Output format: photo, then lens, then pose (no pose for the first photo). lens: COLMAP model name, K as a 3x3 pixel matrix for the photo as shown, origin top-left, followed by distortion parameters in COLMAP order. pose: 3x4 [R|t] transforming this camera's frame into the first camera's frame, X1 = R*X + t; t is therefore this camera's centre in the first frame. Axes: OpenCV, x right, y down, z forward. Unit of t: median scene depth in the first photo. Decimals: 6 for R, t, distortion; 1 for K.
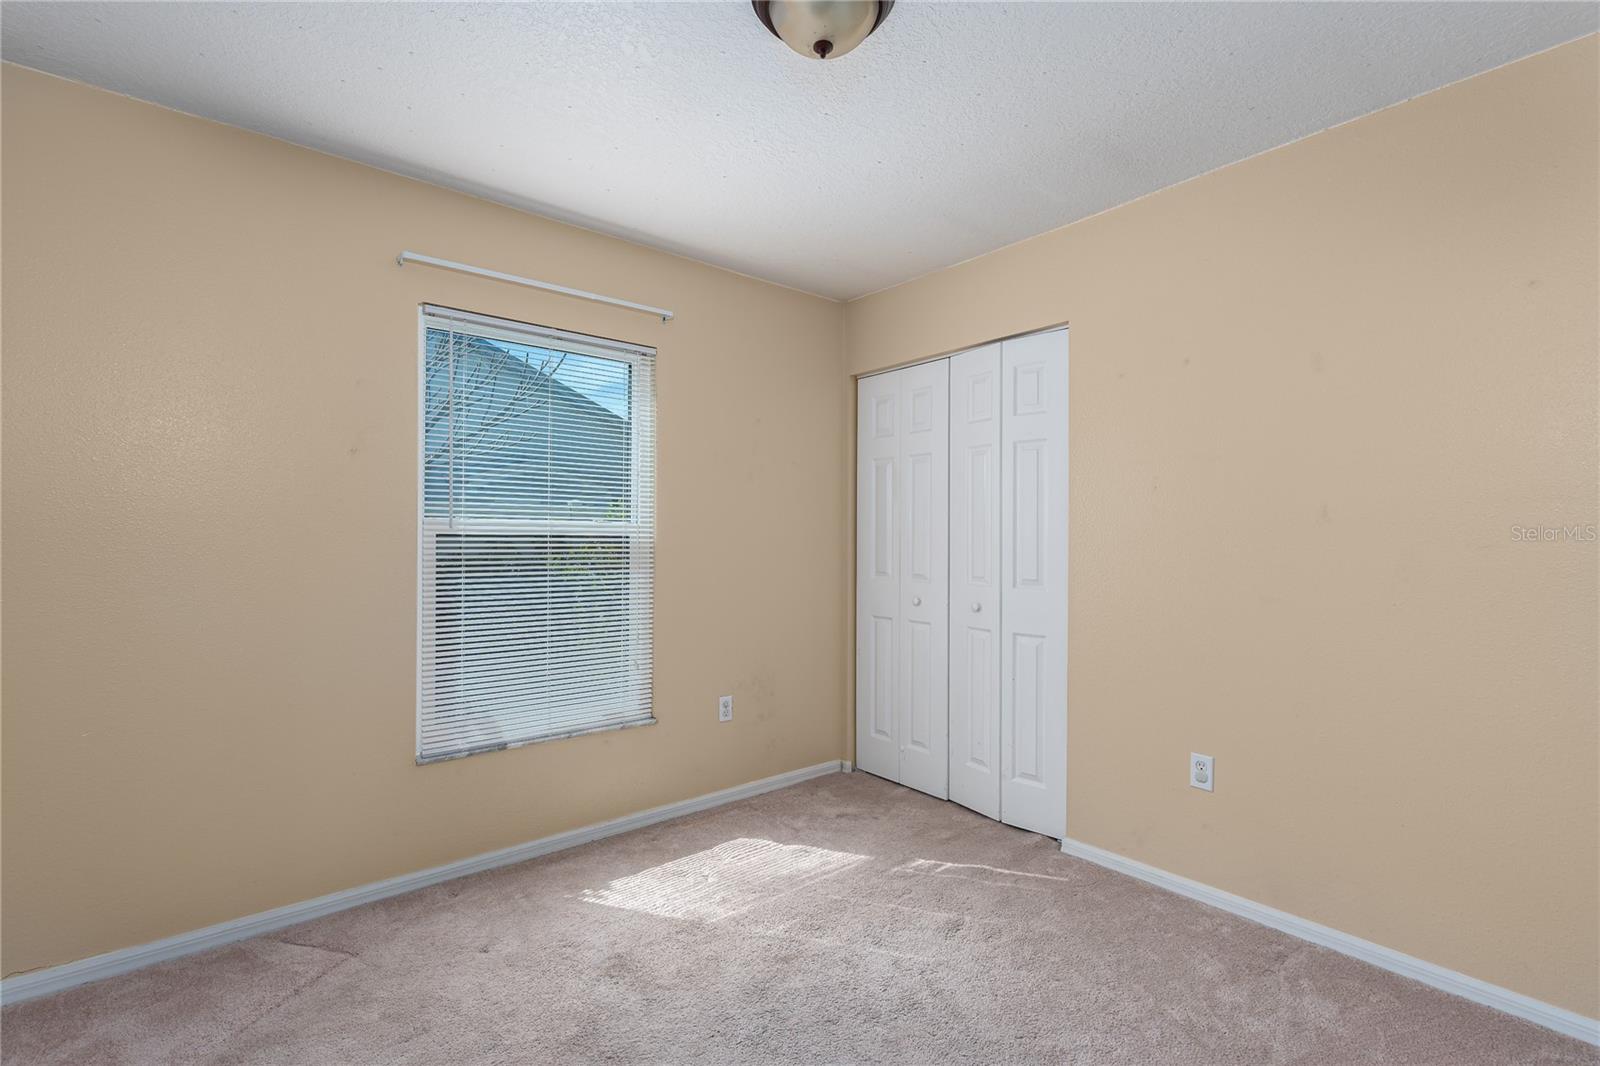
lens RADIAL K [[732.0, 0, 798.4], [0, 732.0, 535.0], [0, 0, 1]] dist [-0.000629, 0.001693]
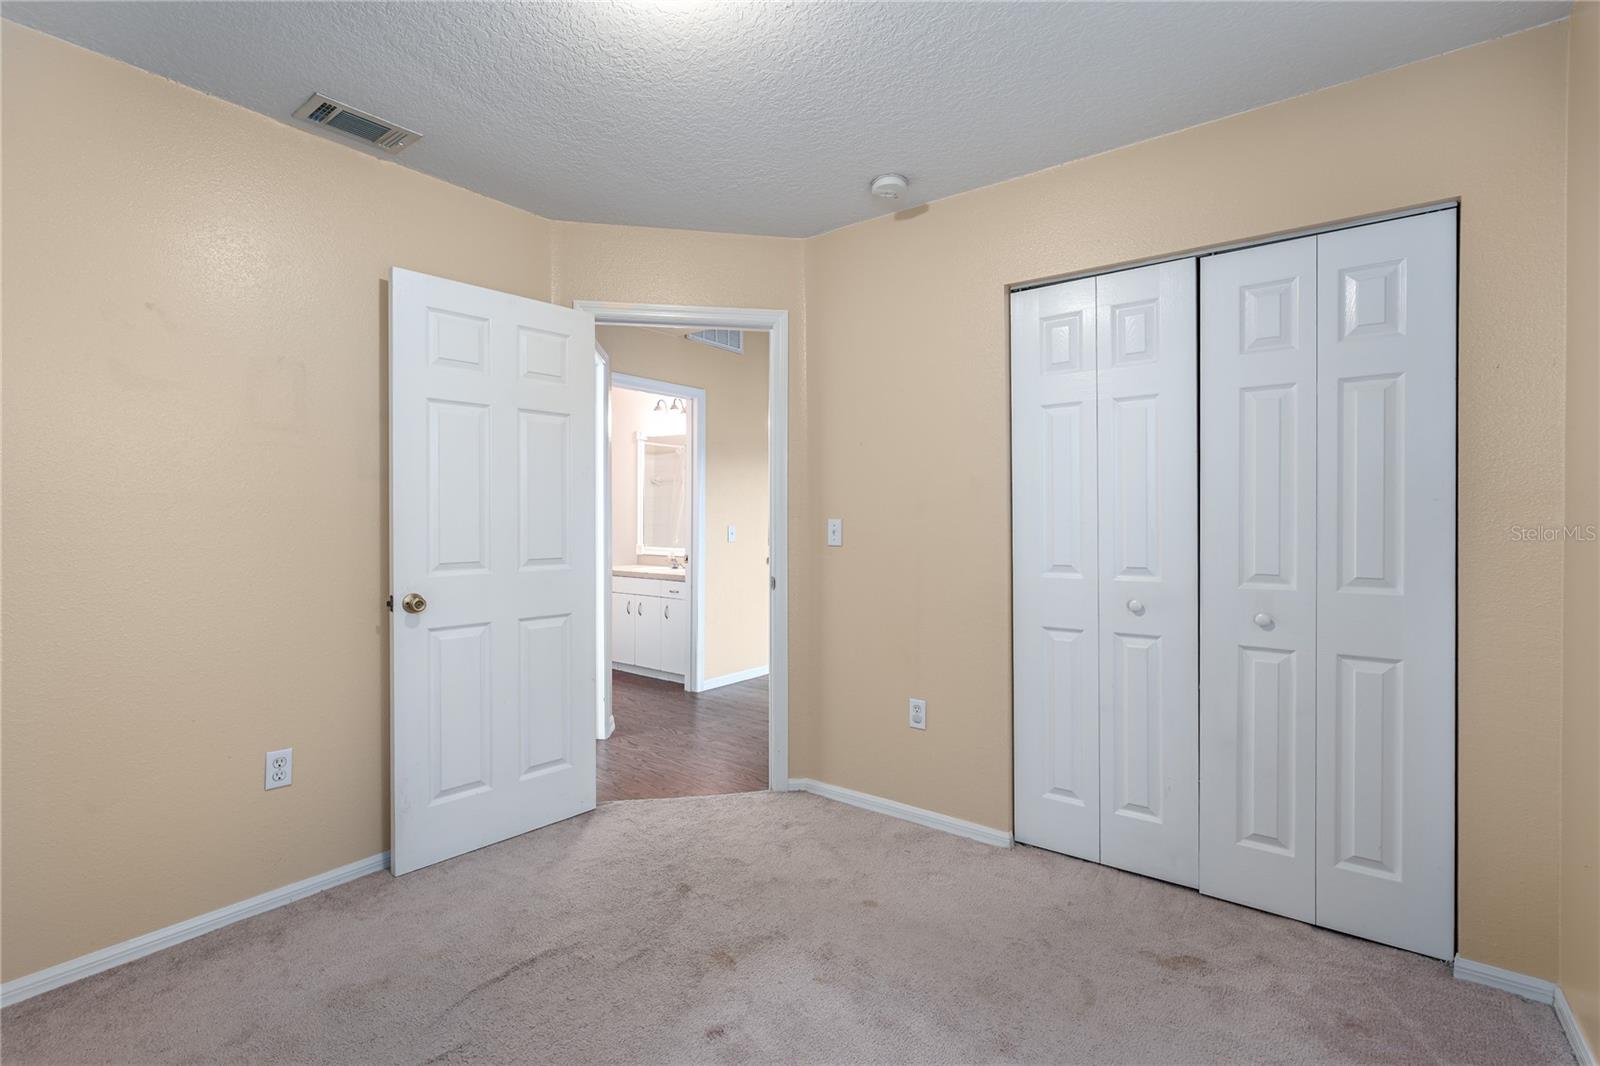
lens RADIAL K [[732.0, 0, 794.7], [0, 732.0, 534.2], [0, 0, 1]] dist [-0.000629, 0.001693]
pose [[0.972286, -0.001120, 0.233791, -0.235163], [-0.006400, 0.999486, 0.031402, 0.000445], [-0.233706, -0.032027, 0.971780, 0.289676]]
